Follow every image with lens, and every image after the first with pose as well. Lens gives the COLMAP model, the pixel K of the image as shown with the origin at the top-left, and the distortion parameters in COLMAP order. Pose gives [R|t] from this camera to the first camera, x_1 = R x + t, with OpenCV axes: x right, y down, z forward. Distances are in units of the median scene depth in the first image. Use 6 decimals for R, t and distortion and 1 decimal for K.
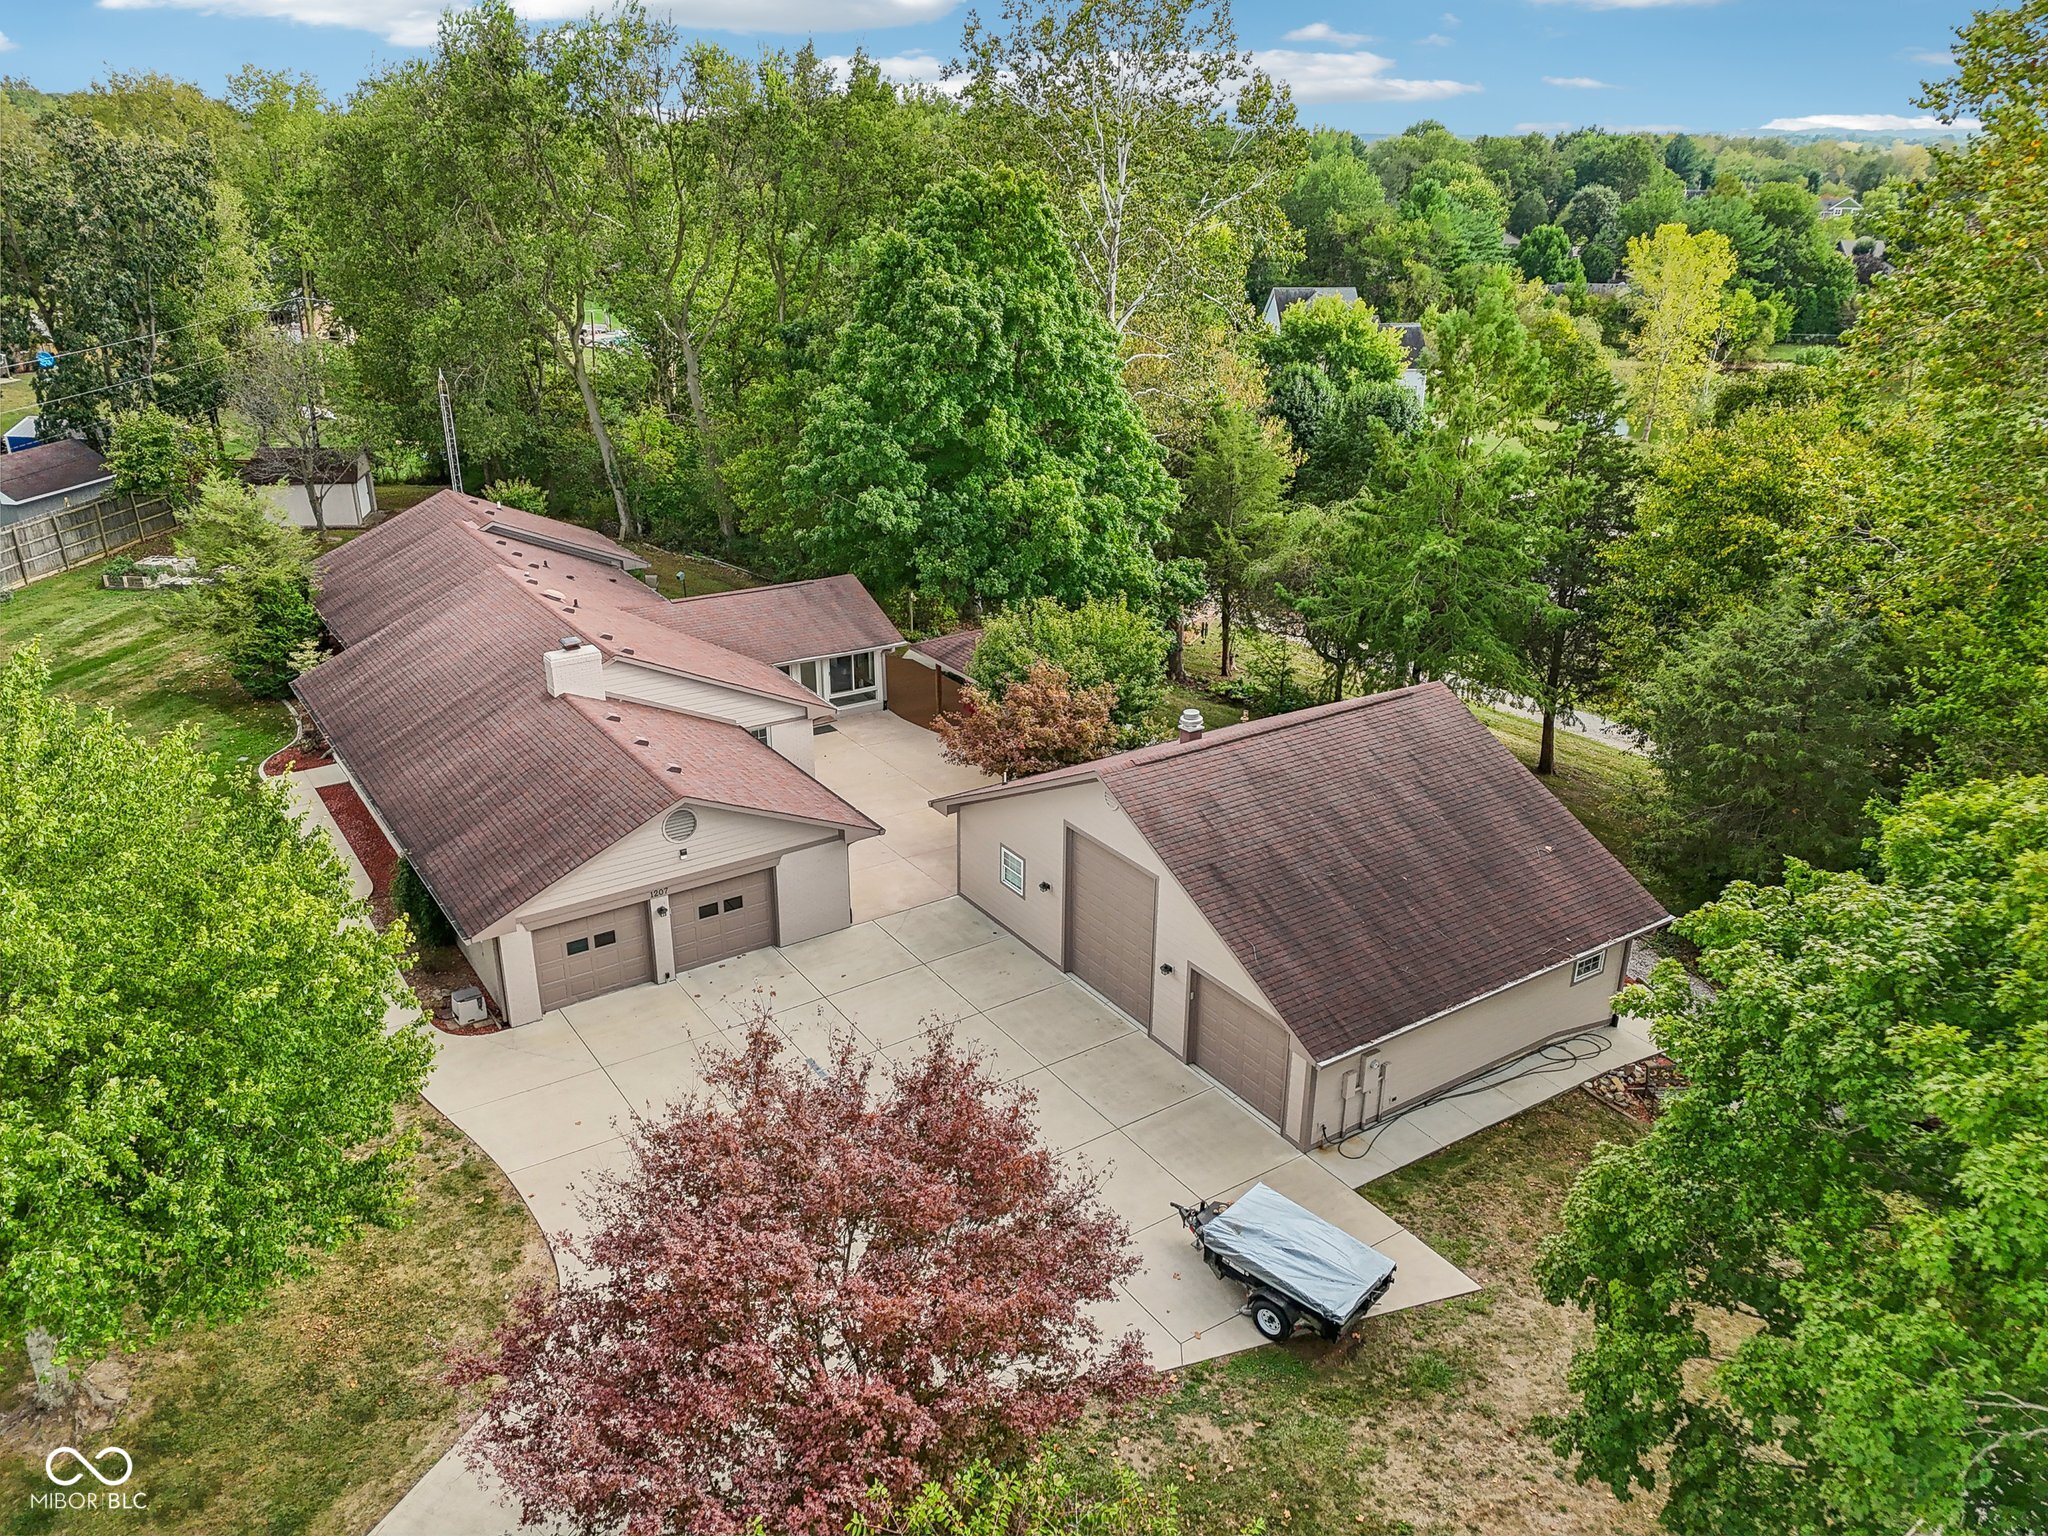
lens RADIAL K [[1513.9, 0, 1035.1], [0, 1513.9, 765.1], [0, 0, 1]] dist [0.041000, -0.002259]
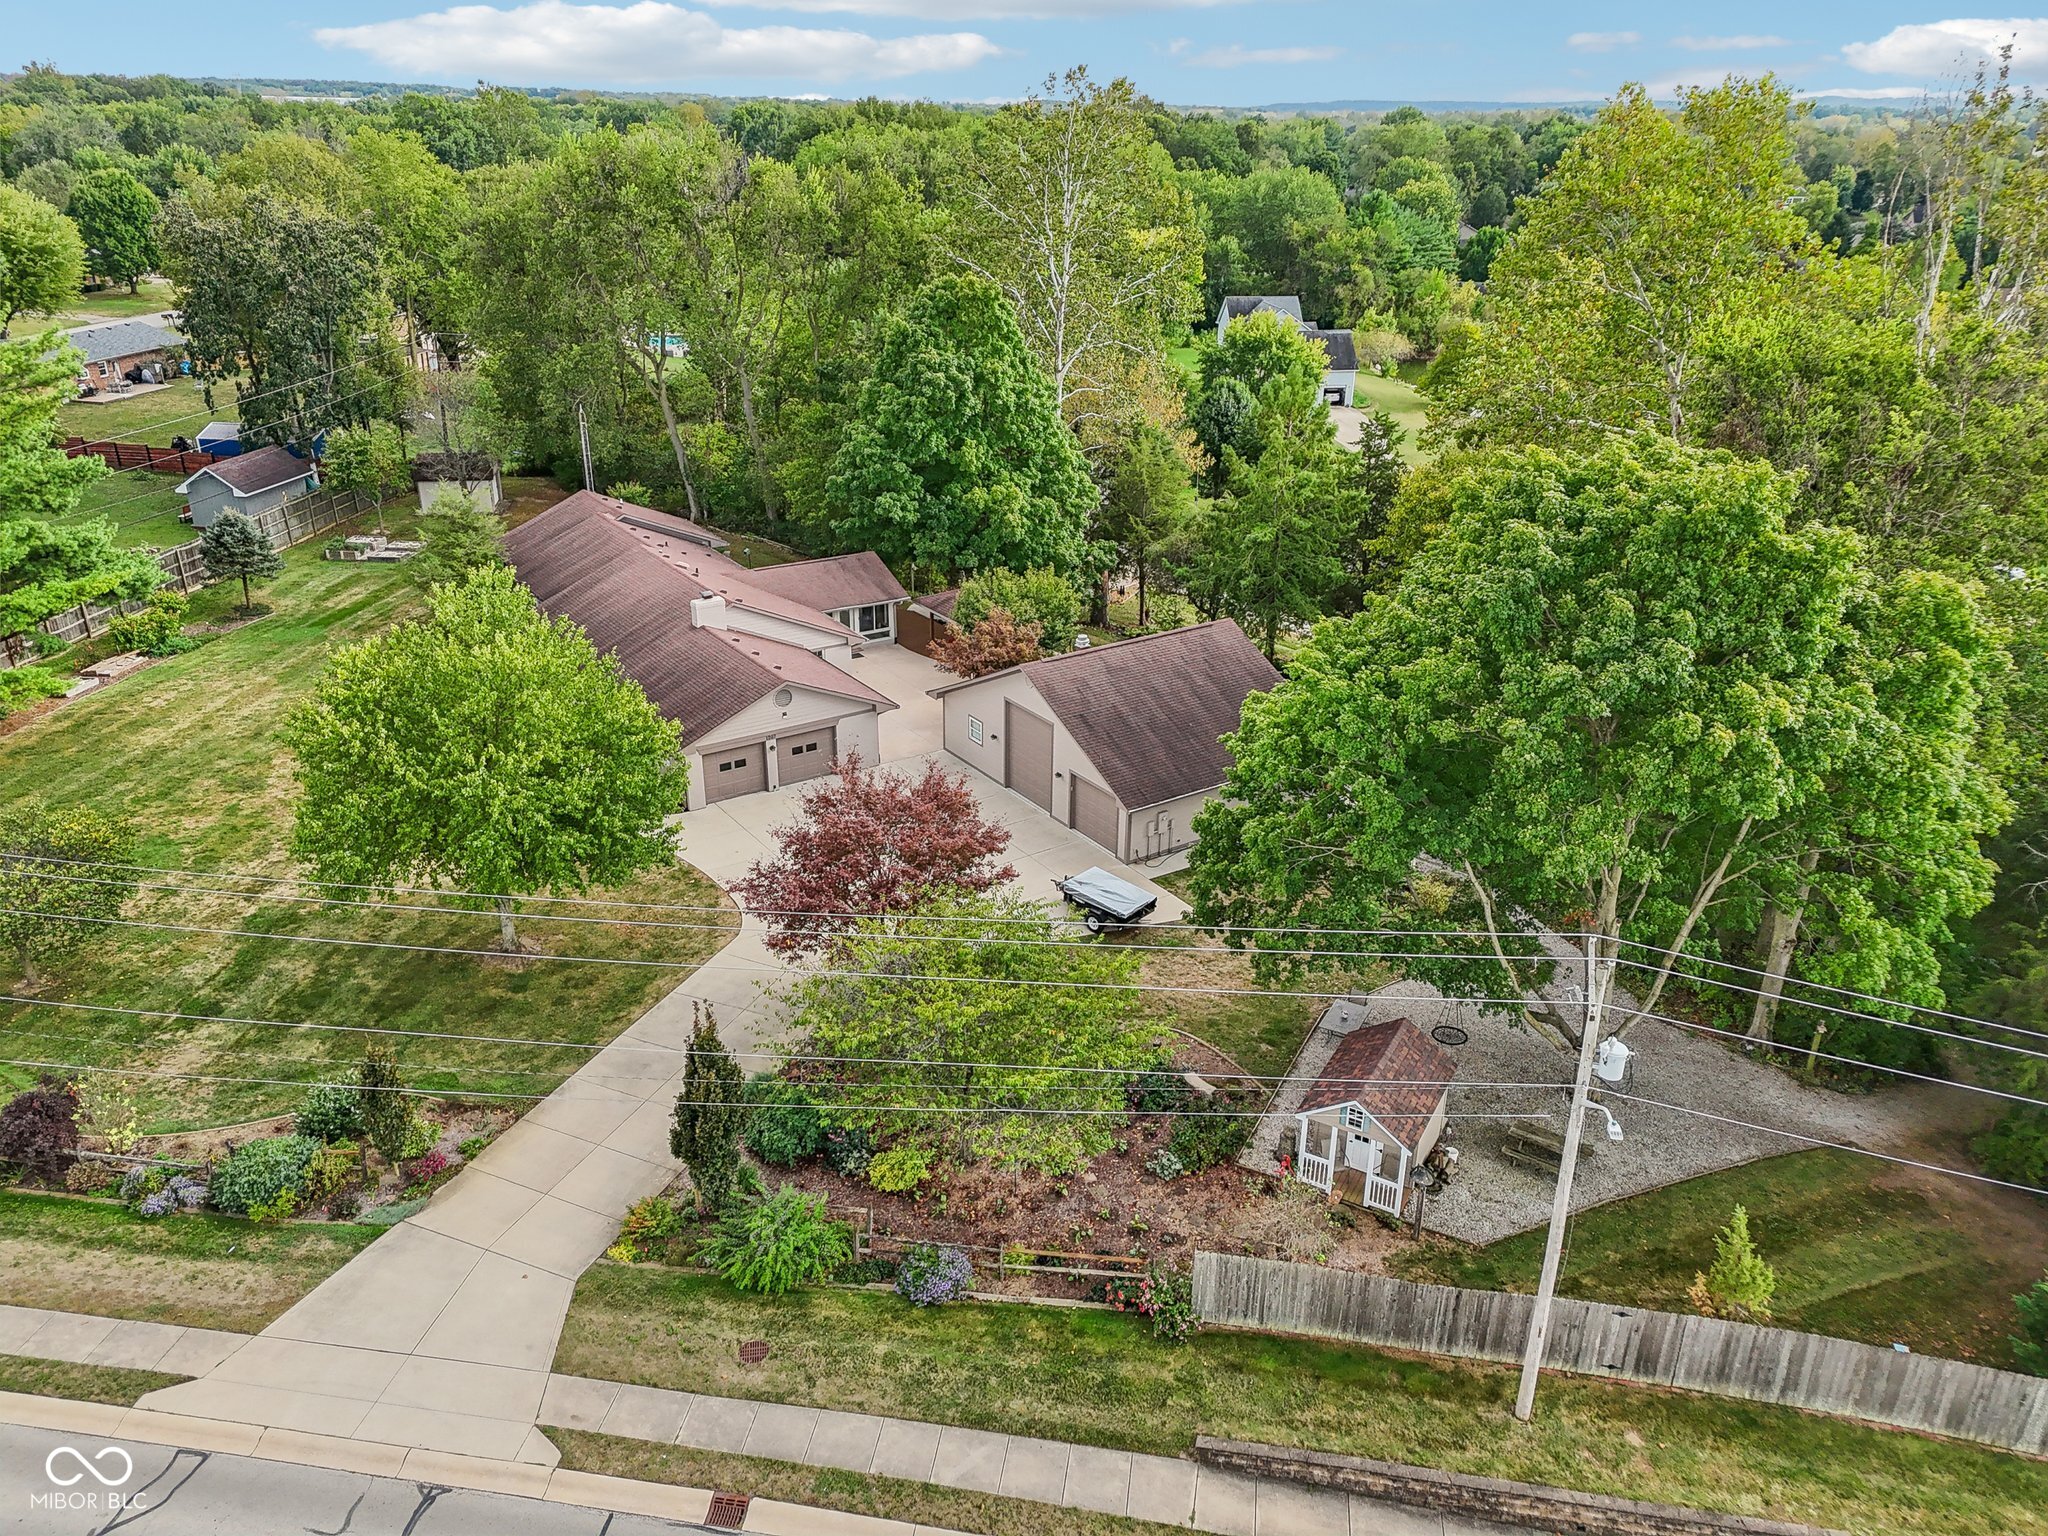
lens RADIAL K [[1513.9, 0, 1080.3], [0, 1513.9, 817.0], [0, 0, 1]] dist [0.041000, -0.002259]
pose [[0.999574, -0.003189, 0.029007, 0.038266], [0.001688, 0.998664, 0.051640, 0.057735], [-0.029133, -0.051569, 0.998244, -0.504919]]
